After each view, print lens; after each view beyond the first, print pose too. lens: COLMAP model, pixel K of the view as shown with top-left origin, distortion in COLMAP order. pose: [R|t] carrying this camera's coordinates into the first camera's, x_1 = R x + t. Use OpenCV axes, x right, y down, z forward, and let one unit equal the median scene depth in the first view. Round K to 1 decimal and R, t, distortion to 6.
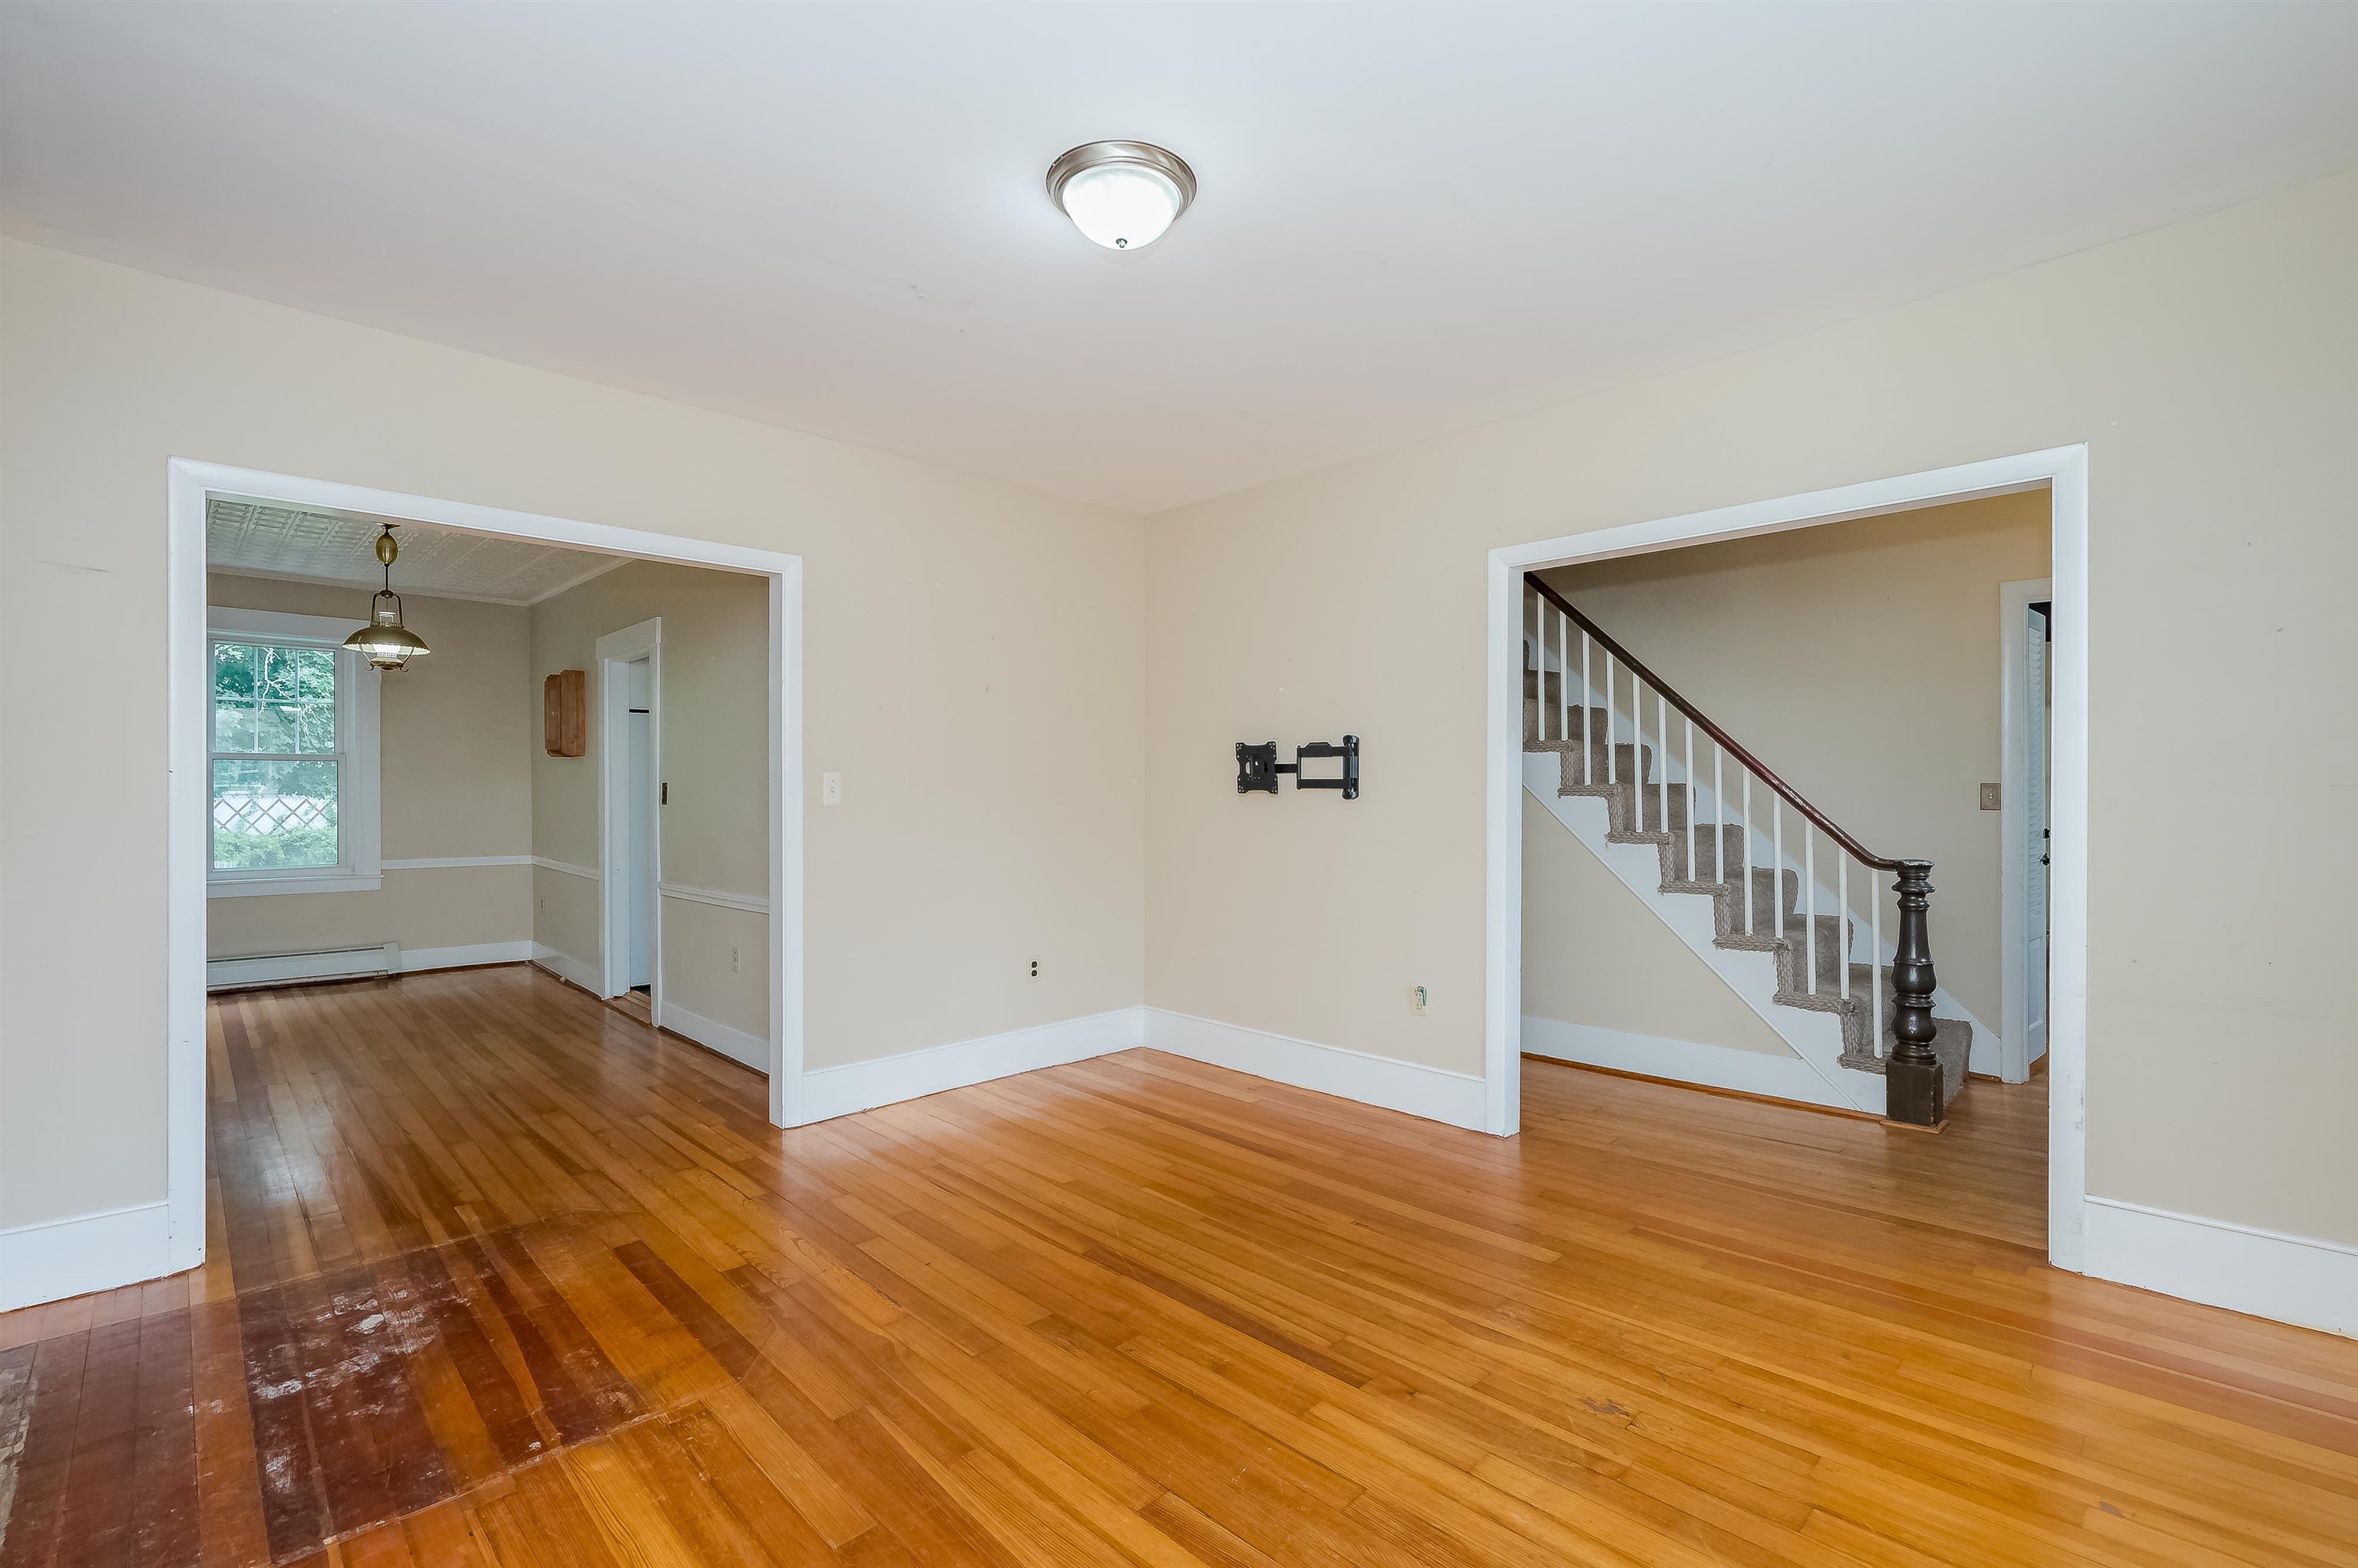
lens RADIAL K [[1060.5, 0, 1179.0], [0, 1060.5, 784.0], [0, 0, 1]] dist [0.002397, 0.000124]
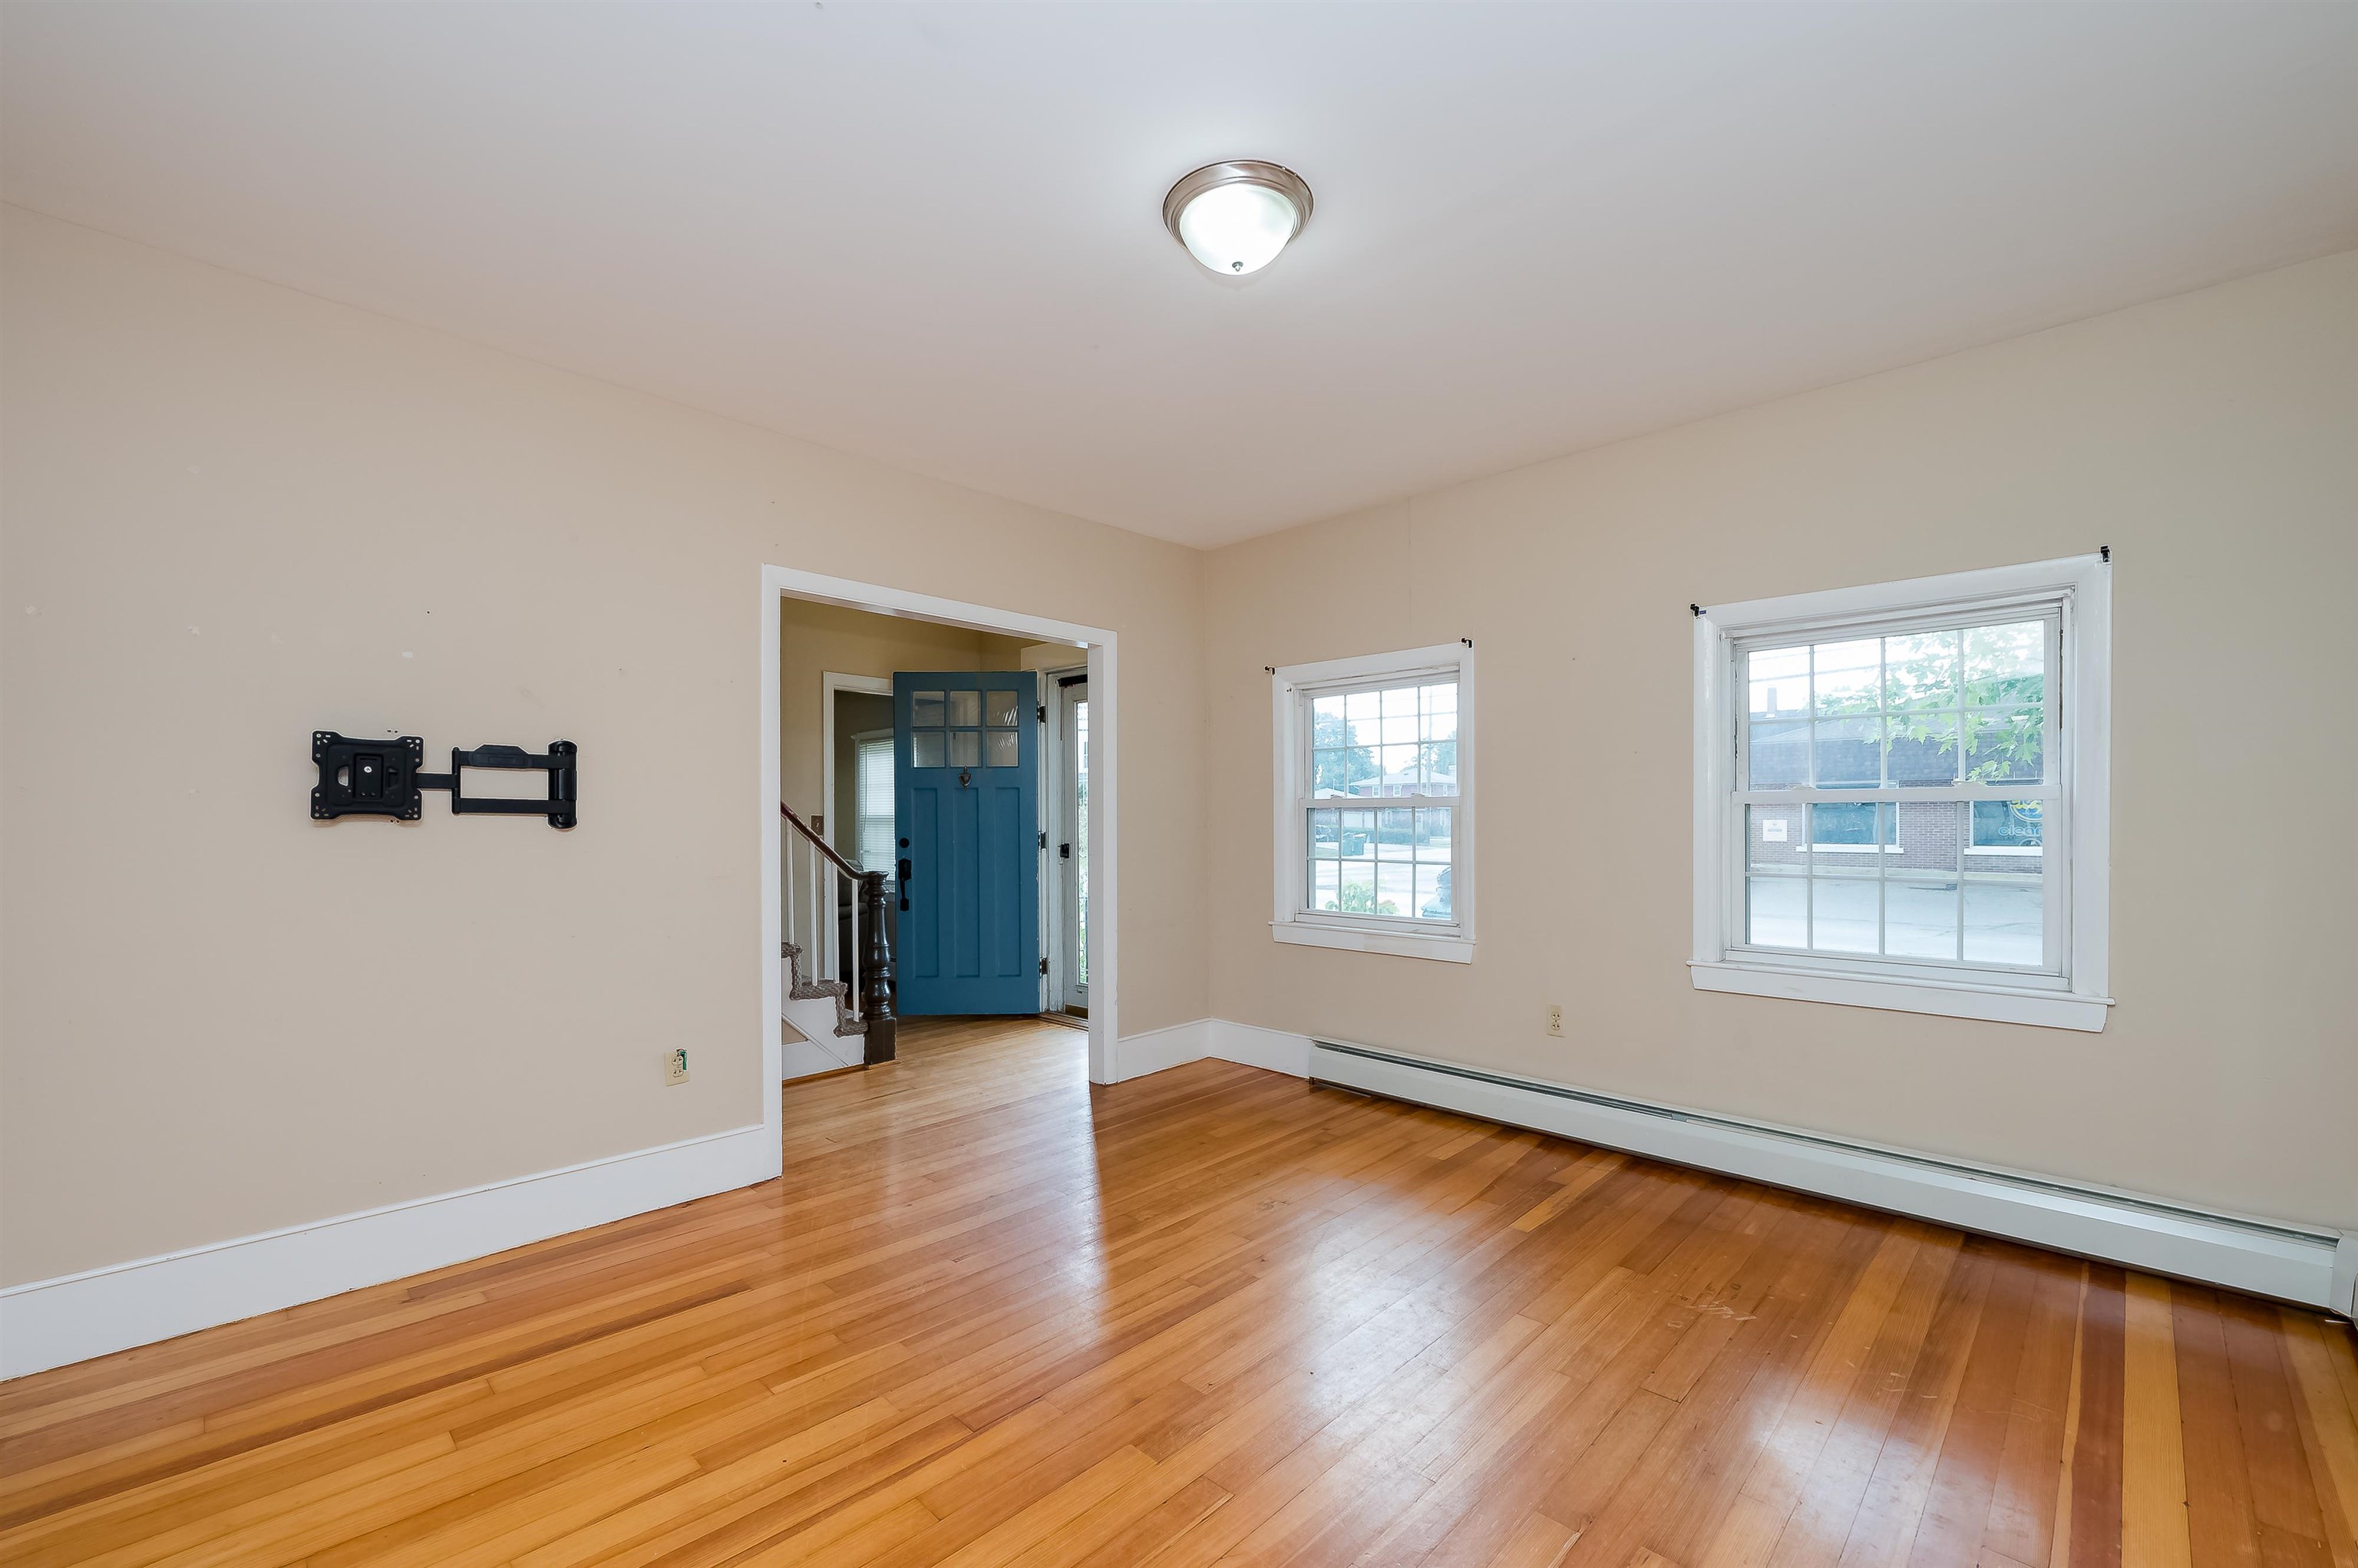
lens RADIAL K [[975.7, 0, 1169.5], [0, 975.7, 838.1], [0, 0, 1]] dist [0.023452, -0.000071]
pose [[-0.019400, -0.012302, 0.999736, -0.758099], [-0.006103, 0.999907, 0.012185, 0.014475], [-0.999793, -0.005865, -0.019473, 0.849949]]
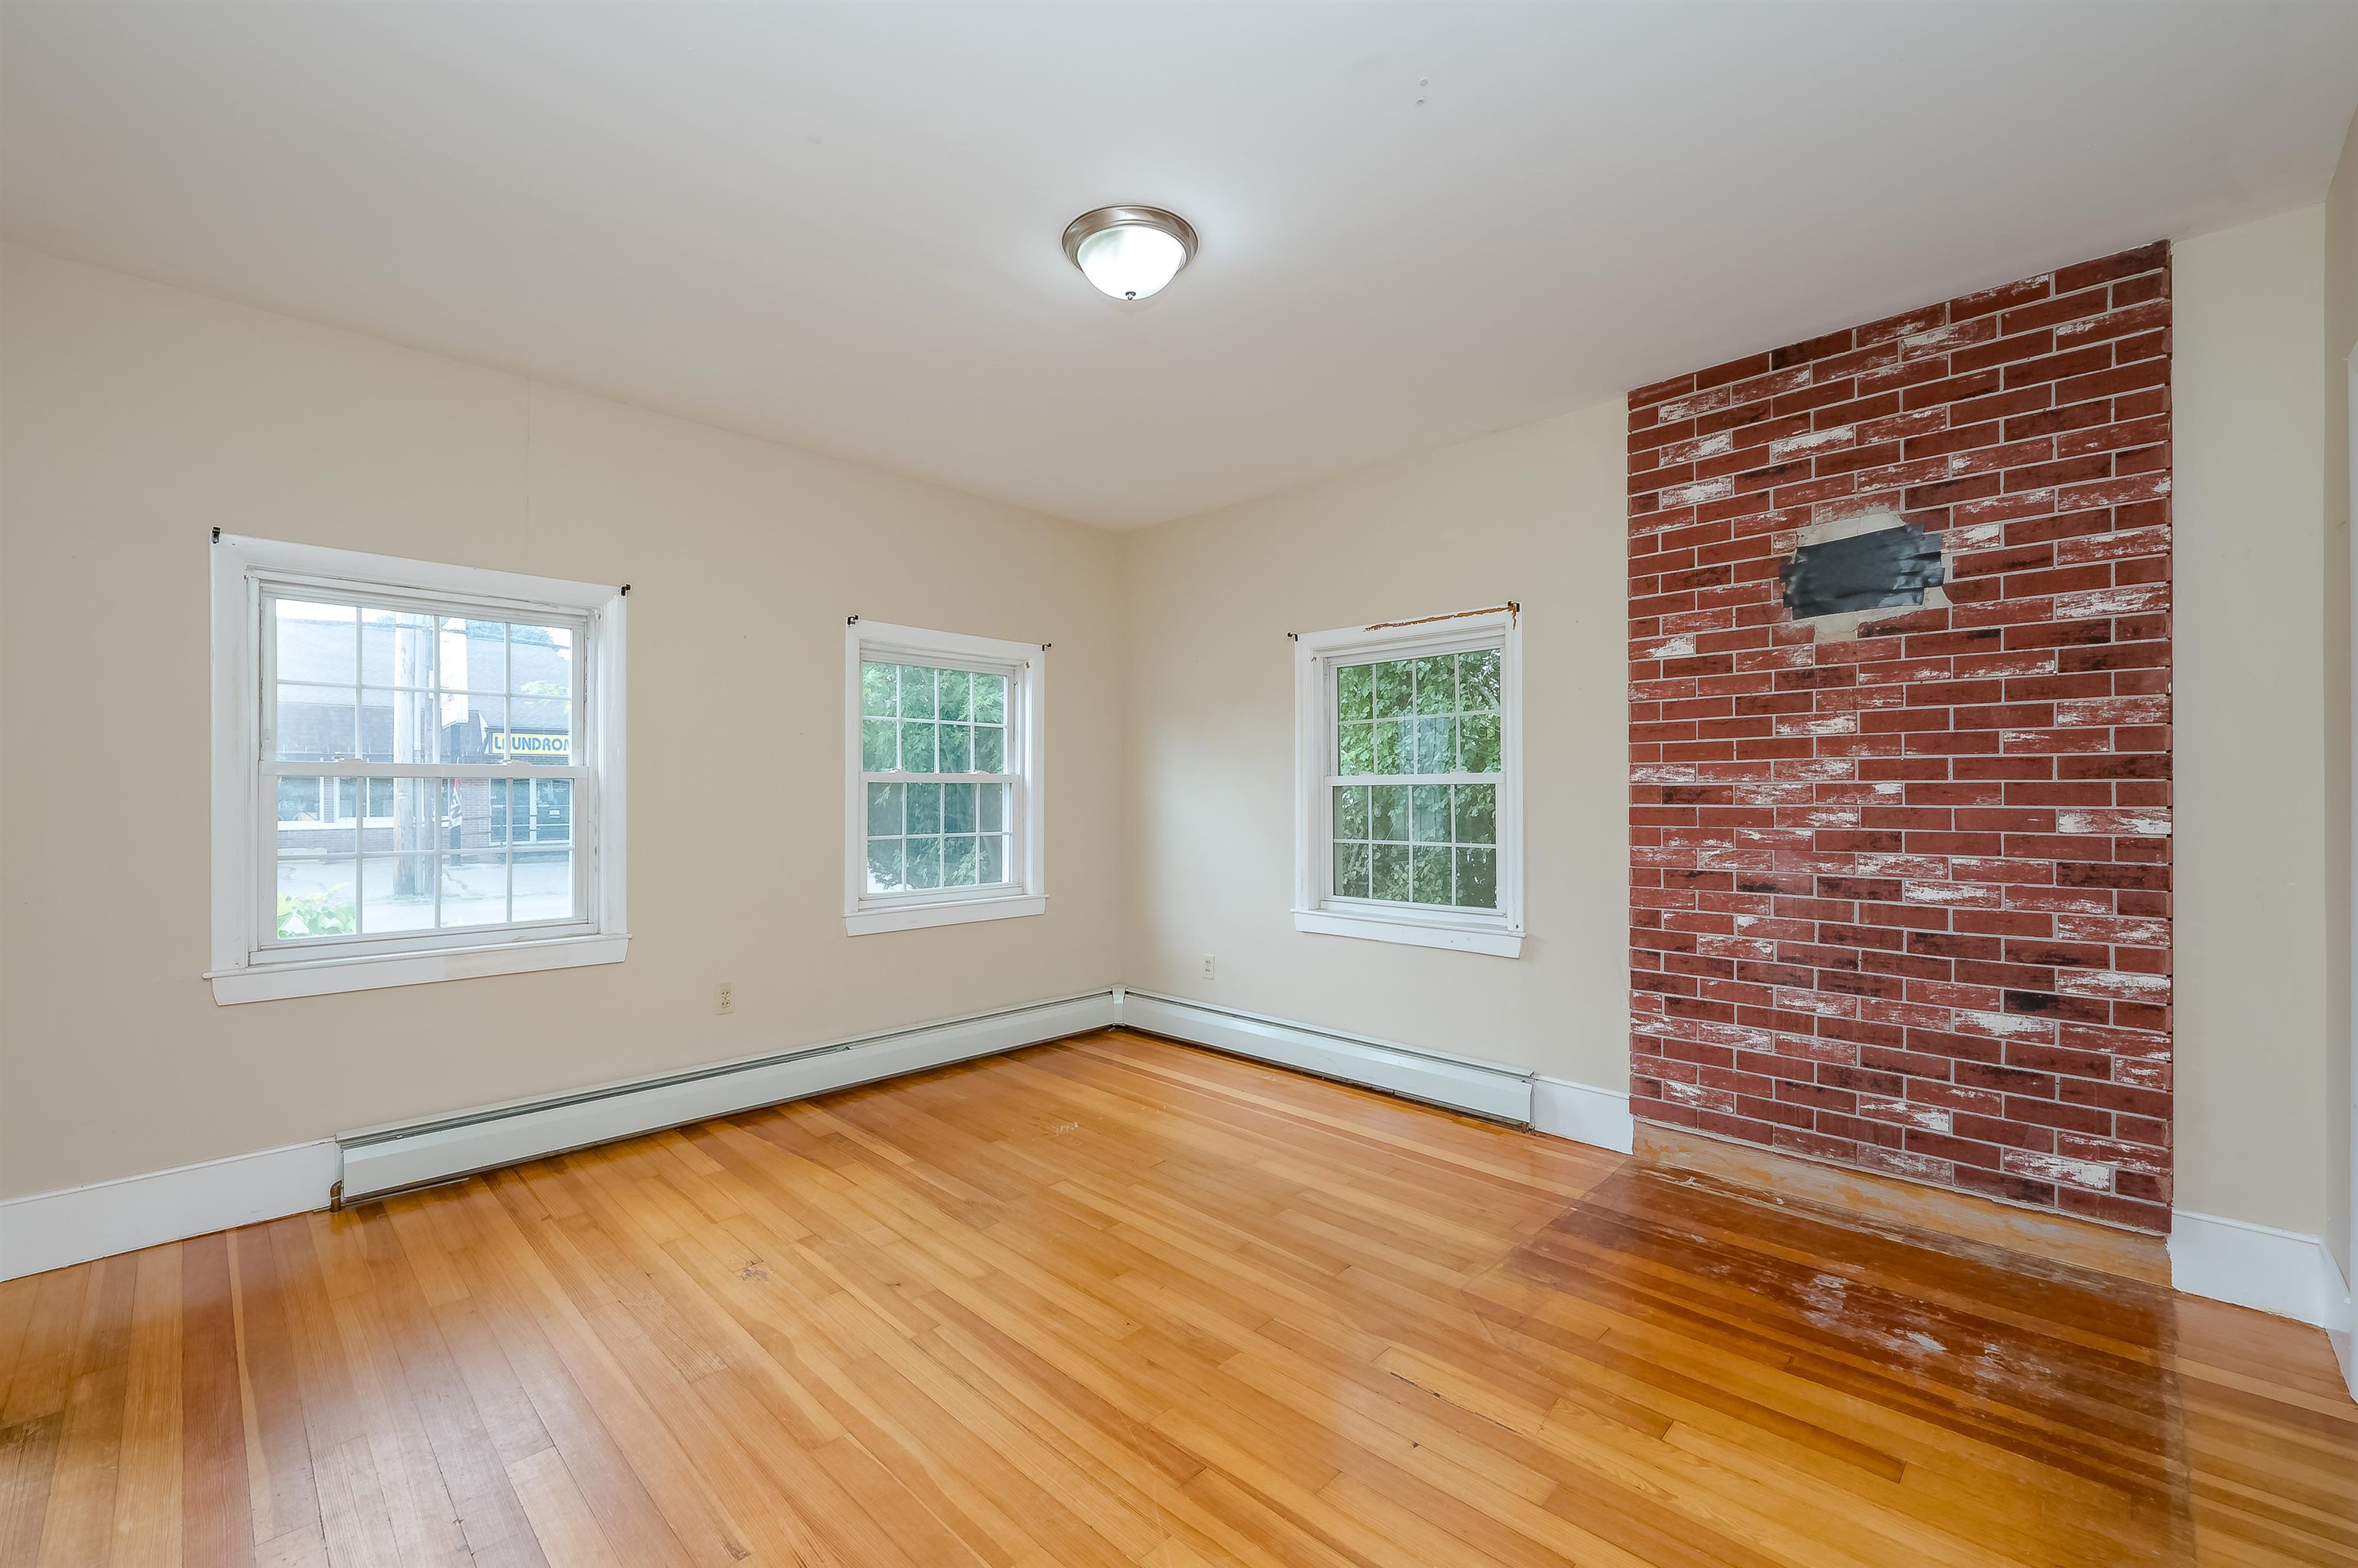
lens RADIAL K [[963.0, 0, 1179.0], [0, 963.0, 784.0], [0, 0, 1]] dist [-0.000847, -0.000022]
pose [[-0.999610, 0.003739, -0.027664, -0.056275], [0.004271, 0.999807, -0.019178, 0.015304], [0.027587, -0.019289, -0.999433, 1.572716]]
